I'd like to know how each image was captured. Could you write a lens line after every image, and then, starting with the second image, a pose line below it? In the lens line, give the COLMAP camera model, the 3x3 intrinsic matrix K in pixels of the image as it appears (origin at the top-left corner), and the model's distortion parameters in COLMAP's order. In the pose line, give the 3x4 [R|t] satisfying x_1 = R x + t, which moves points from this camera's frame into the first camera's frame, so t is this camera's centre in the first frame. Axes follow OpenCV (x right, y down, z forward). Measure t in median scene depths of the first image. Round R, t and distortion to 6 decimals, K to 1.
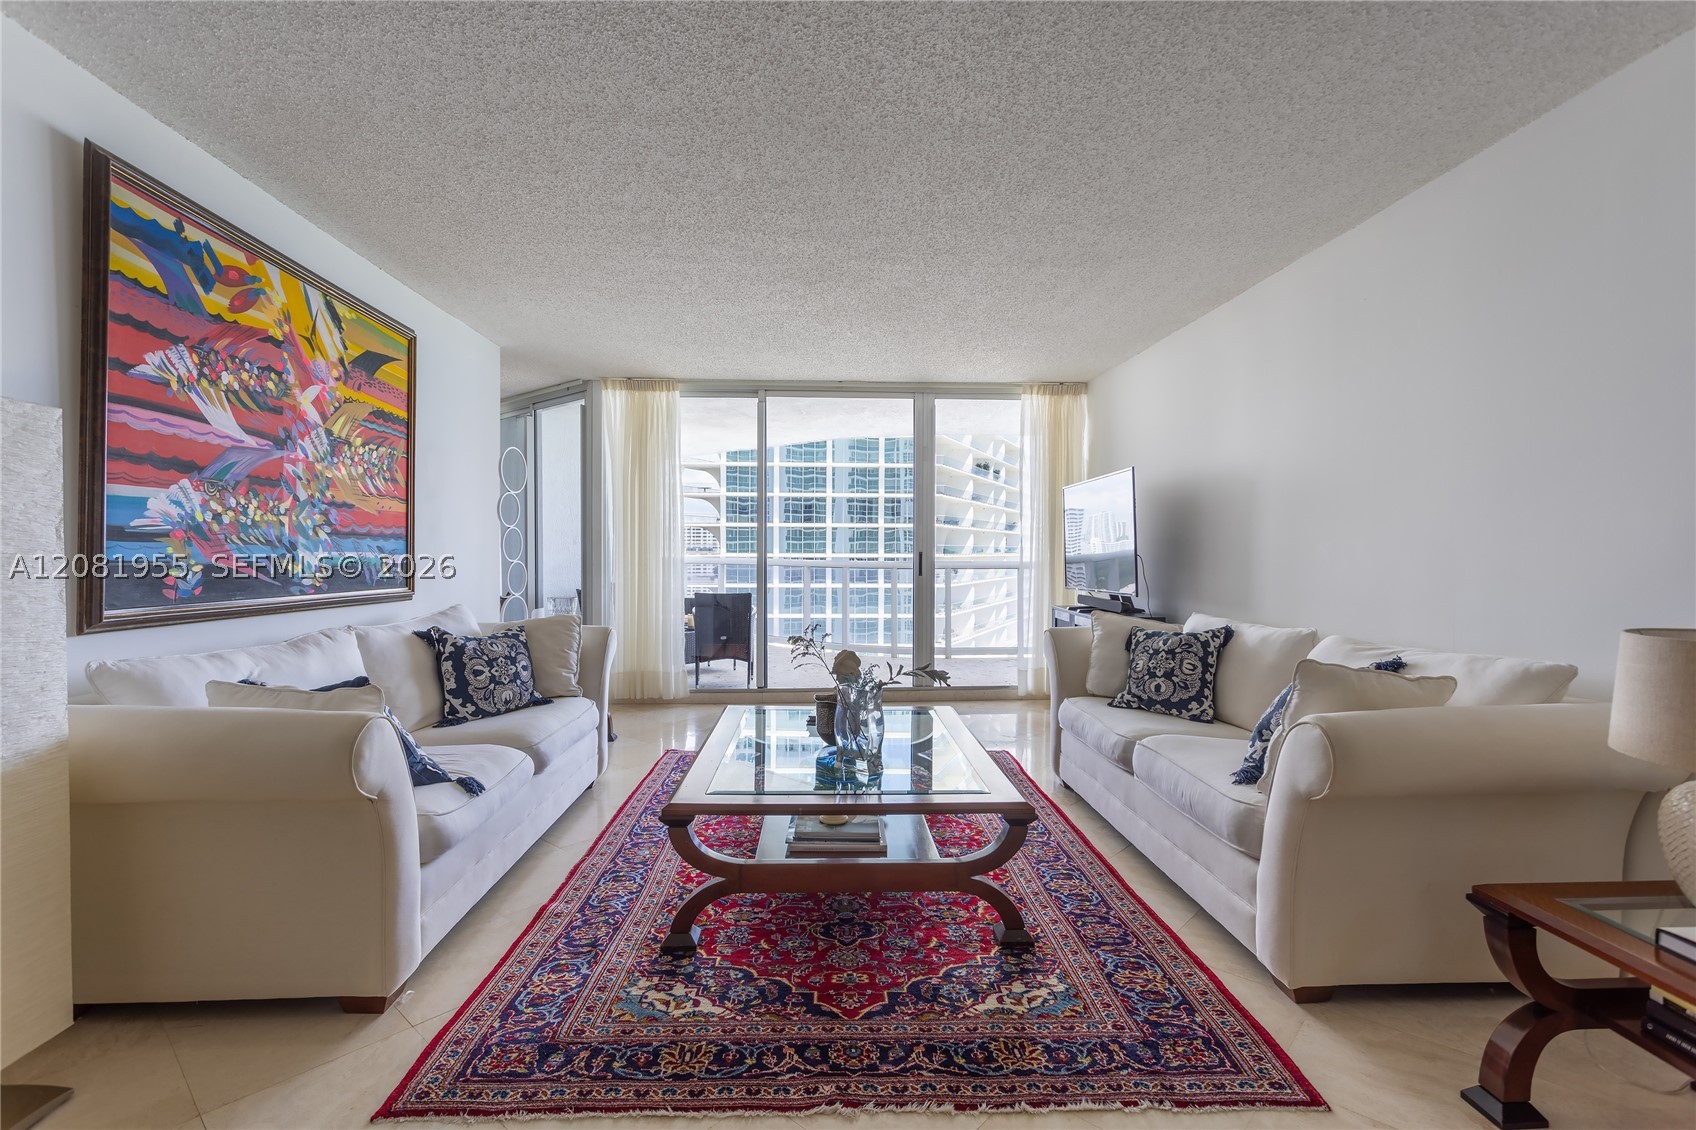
lens RADIAL K [[811.7, 0, 867.4], [0, 811.7, 548.9], [0, 0, 1]] dist [-0.001810, 0.007348]
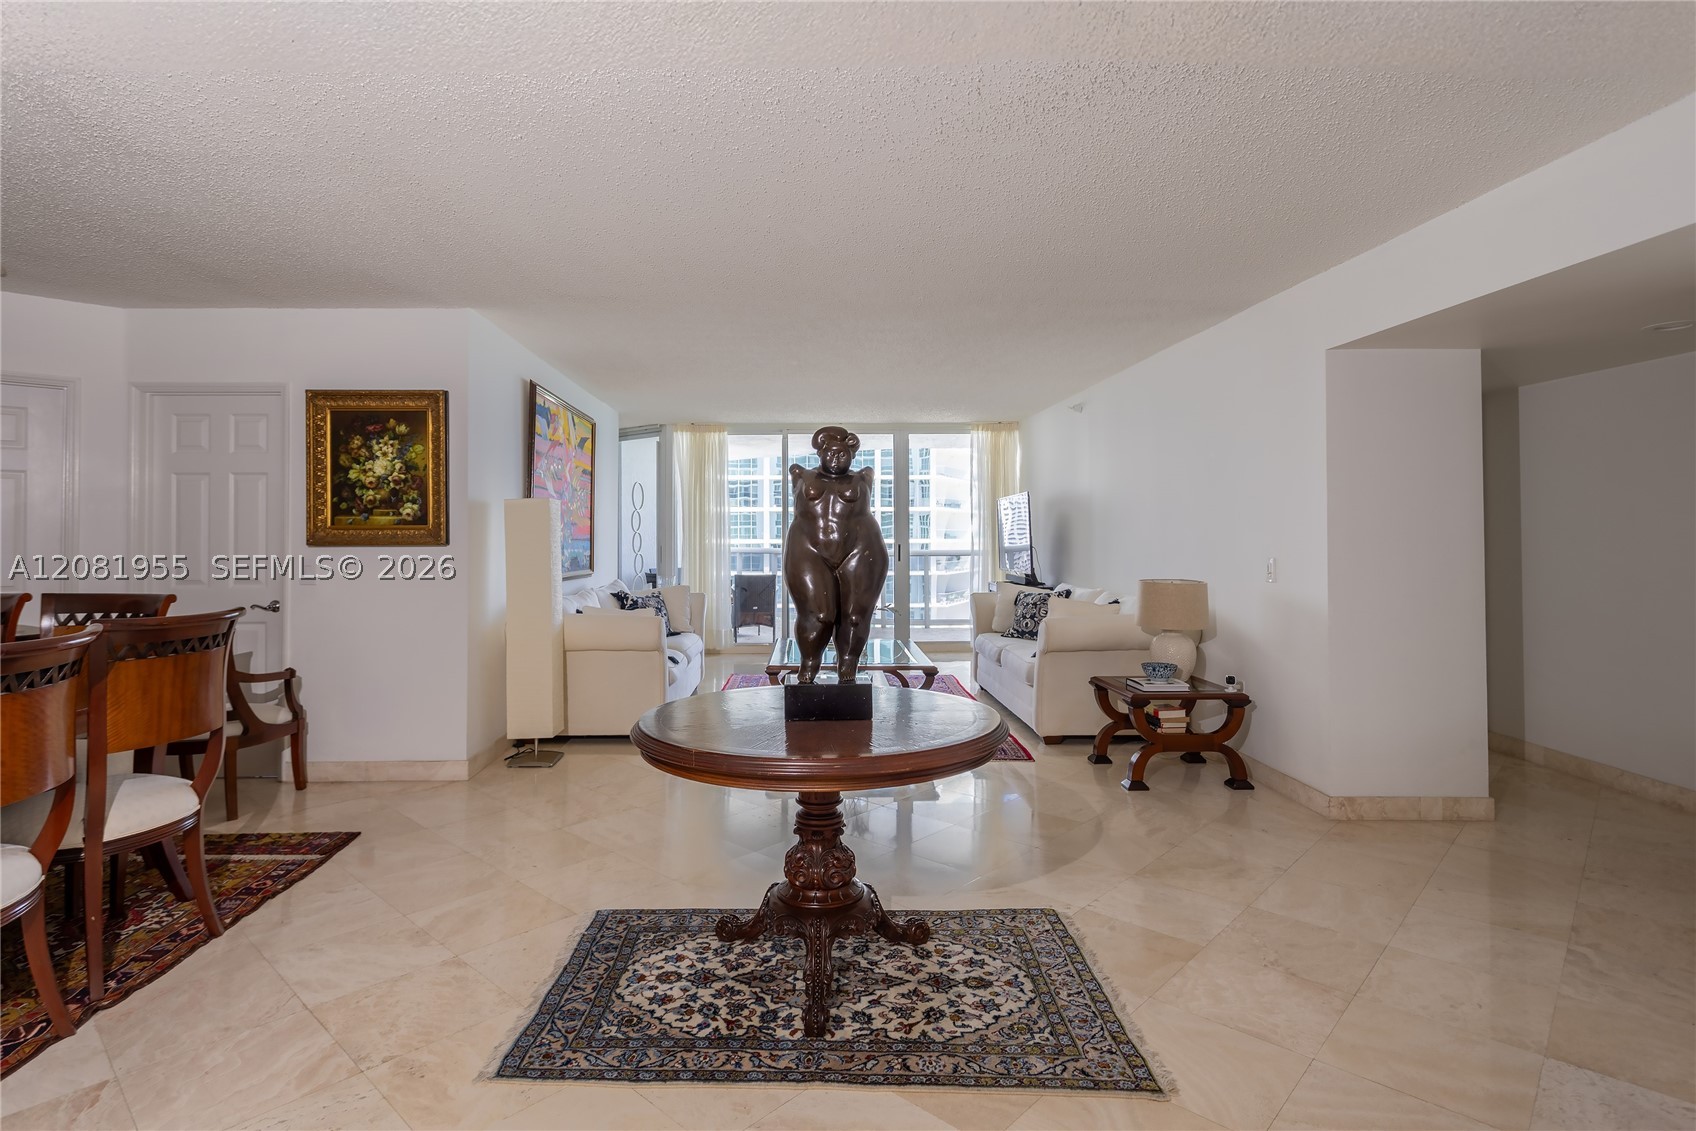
lens RADIAL K [[911.2, 0, 843.7], [0, 911.2, 518.5], [0, 0, 1]] dist [-0.000743, 0.011039]
pose [[0.999757, -0.005904, -0.021217, 0.006928], [0.005560, 0.999853, -0.016222, -0.030160], [0.021309, 0.016100, 0.999643, -1.070283]]
